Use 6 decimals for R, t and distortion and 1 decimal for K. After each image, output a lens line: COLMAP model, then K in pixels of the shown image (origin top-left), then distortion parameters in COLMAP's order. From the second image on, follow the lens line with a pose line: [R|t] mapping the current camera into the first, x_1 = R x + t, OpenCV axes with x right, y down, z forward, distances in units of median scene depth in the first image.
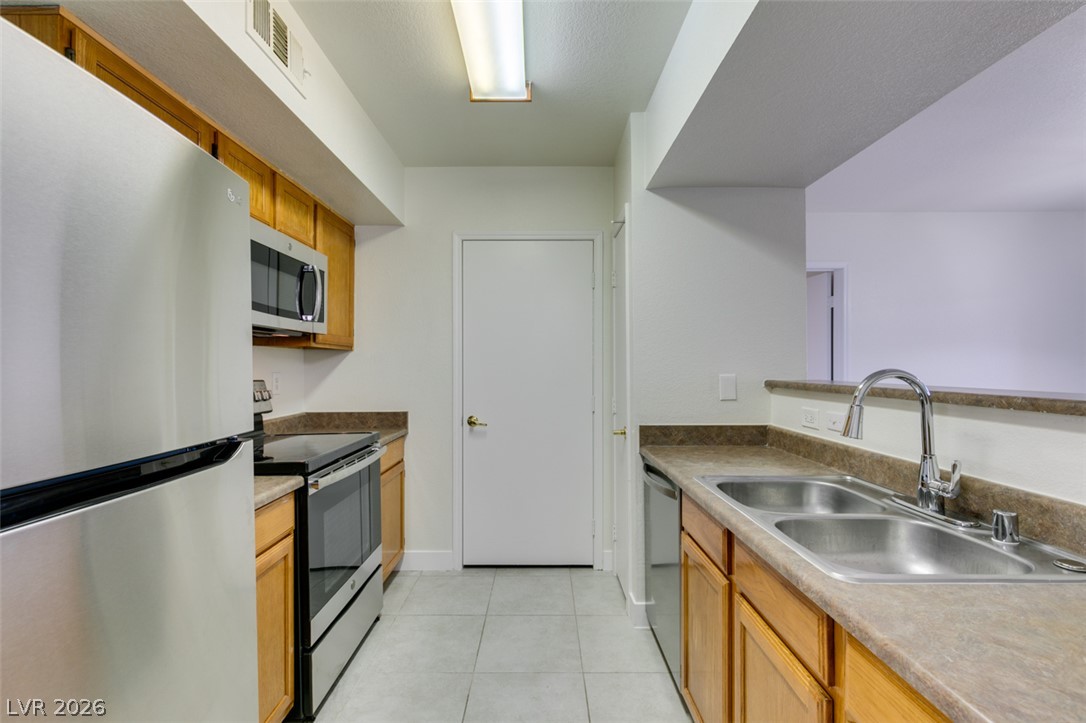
lens RADIAL K [[485.5, 0, 540.6], [0, 485.5, 365.3], [0, 0, 1]] dist [0.002662, -0.000152]
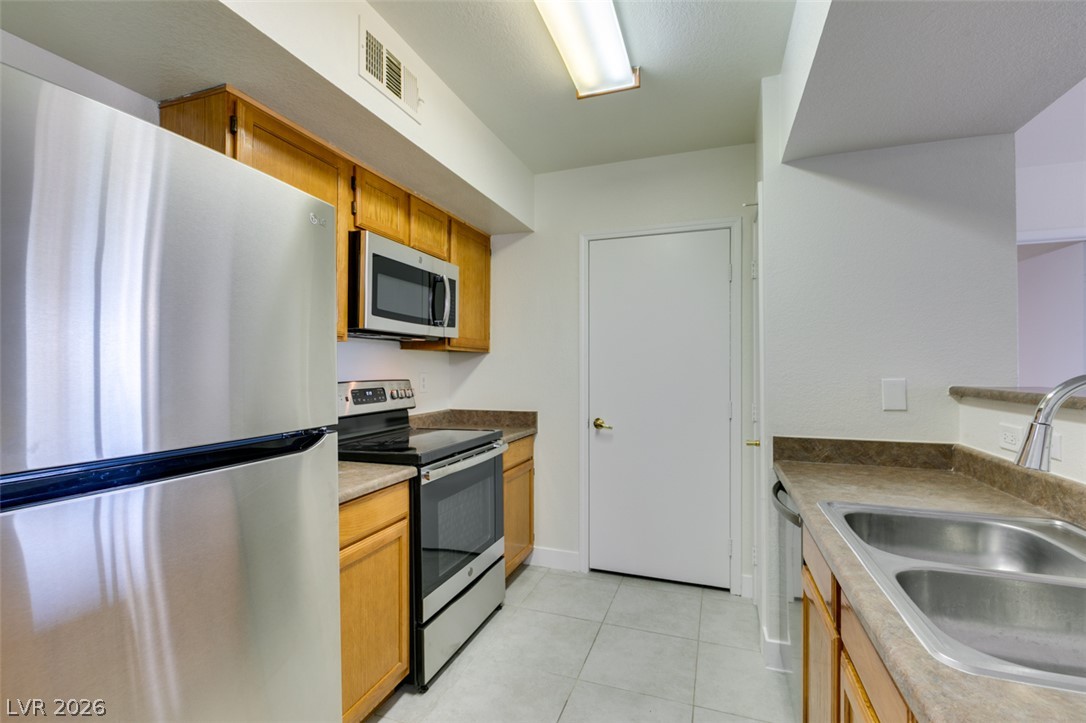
lens RADIAL K [[485.9, 0, 542.2], [0, 485.9, 367.0], [0, 0, 1]] dist [-0.001723, -0.000568]
pose [[0.940260, 0.001774, -0.340454, 0.118736], [-0.001644, 0.999998, 0.000671, 0.000030], [0.340454, -0.000071, 0.940261, 0.047066]]
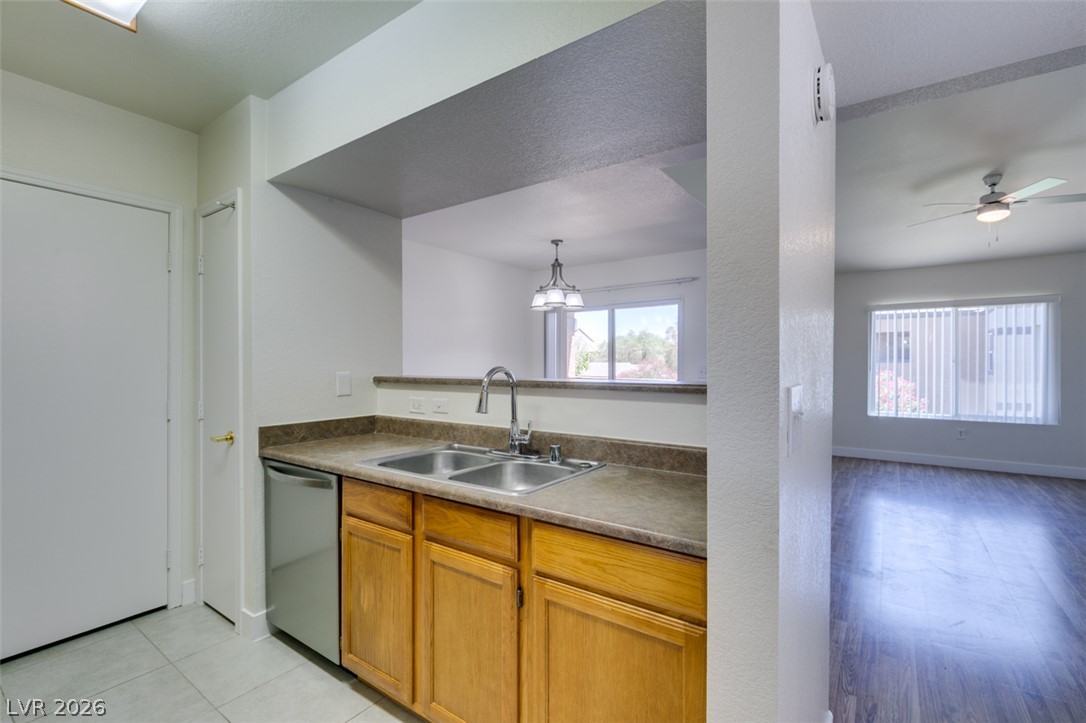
lens RADIAL K [[485.5, 0, 540.6], [0, 485.5, 365.3], [0, 0, 1]] dist [0.002662, -0.000152]
pose [[0.585640, -0.003658, 0.810563, -0.261852], [-0.000271, 0.999989, 0.004709, -0.002164], [-0.810571, -0.002977, 0.585632, -0.004275]]
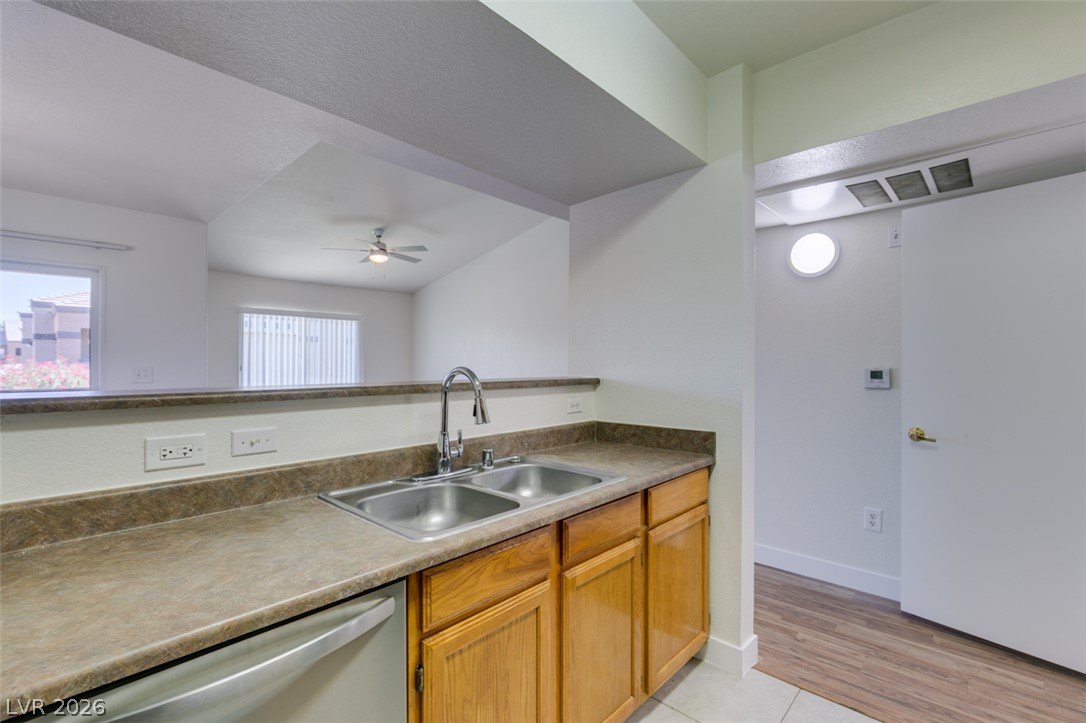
lens RADIAL K [[488.5, 0, 544.2], [0, 488.5, 364.1], [0, 0, 1]] dist [-0.002440, -0.000546]
pose [[-0.731927, -0.001124, 0.681382, -0.175821], [-0.000174, 0.999999, 0.001463, -0.001036], [-0.681383, 0.000952, -0.731927, 1.041191]]
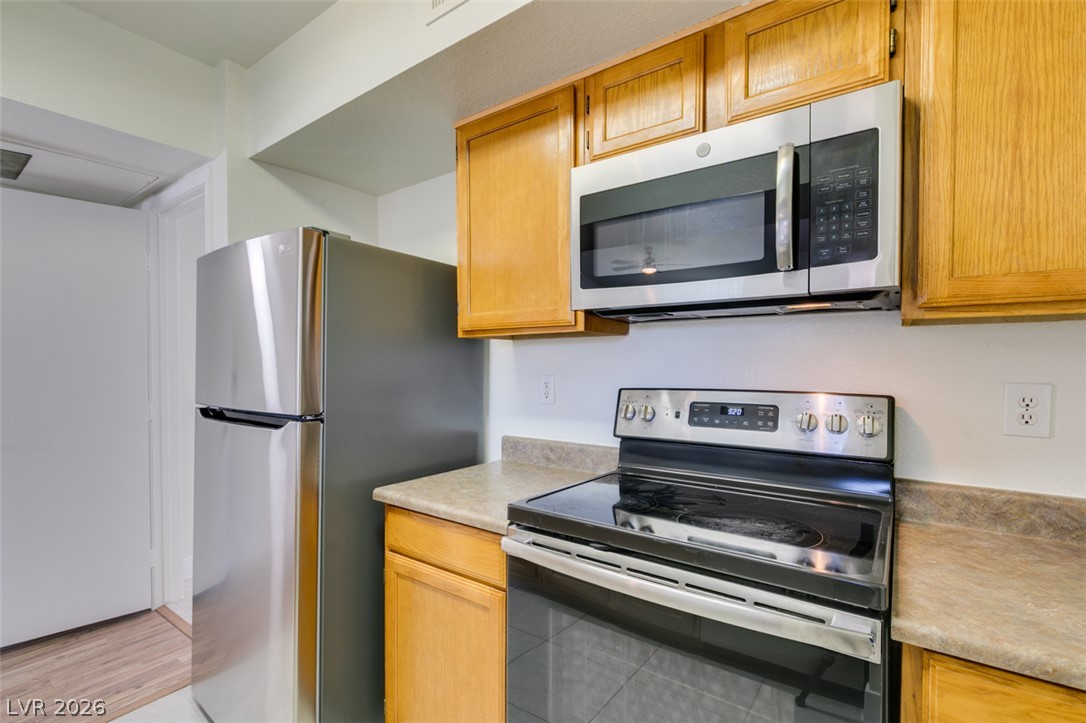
lens RADIAL K [[493.3, 0, 537.4], [0, 493.3, 372.0], [0, 0, 1]] dist [-0.000523, -0.000432]
pose [[-0.593600, 0.014995, -0.804620, 0.046165], [0.000459, 0.999833, 0.018294, -0.002464], [0.804760, 0.010490, -0.593508, 1.120680]]
